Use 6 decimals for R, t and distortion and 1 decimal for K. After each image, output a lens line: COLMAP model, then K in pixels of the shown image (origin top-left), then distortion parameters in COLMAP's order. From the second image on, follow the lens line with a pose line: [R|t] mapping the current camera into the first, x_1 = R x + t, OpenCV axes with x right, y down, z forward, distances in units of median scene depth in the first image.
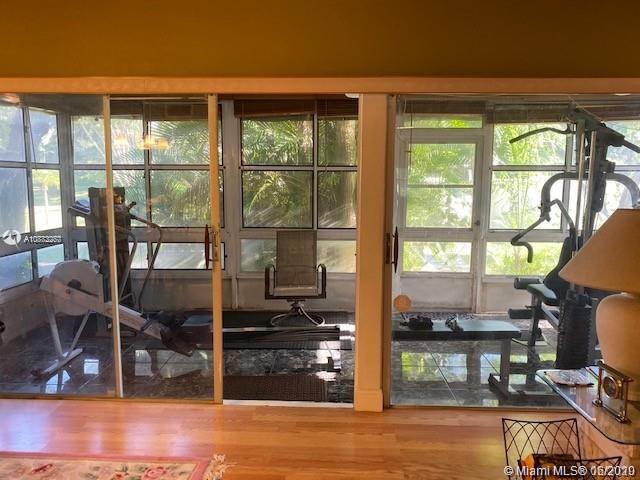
lens RADIAL K [[495.4, 0, 320.0], [0, 495.4, 240.0], [0, 0, 1]] dist [0.004223, -0.007049]
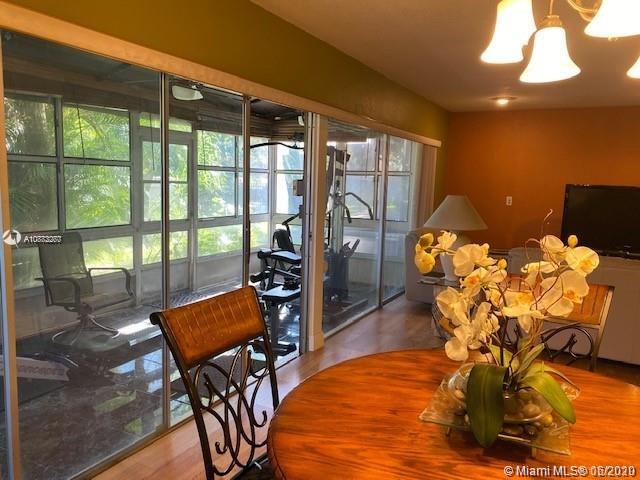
lens RADIAL K [[495.4, 0, 320.0], [0, 495.4, 240.0], [0, 0, 1]] dist [0.004223, -0.007049]
pose [[0.446588, -0.097729, 0.889387, -0.592667], [0.079487, 0.994420, 0.069357, -0.030183], [-0.891202, 0.039720, 0.451864, 0.206271]]
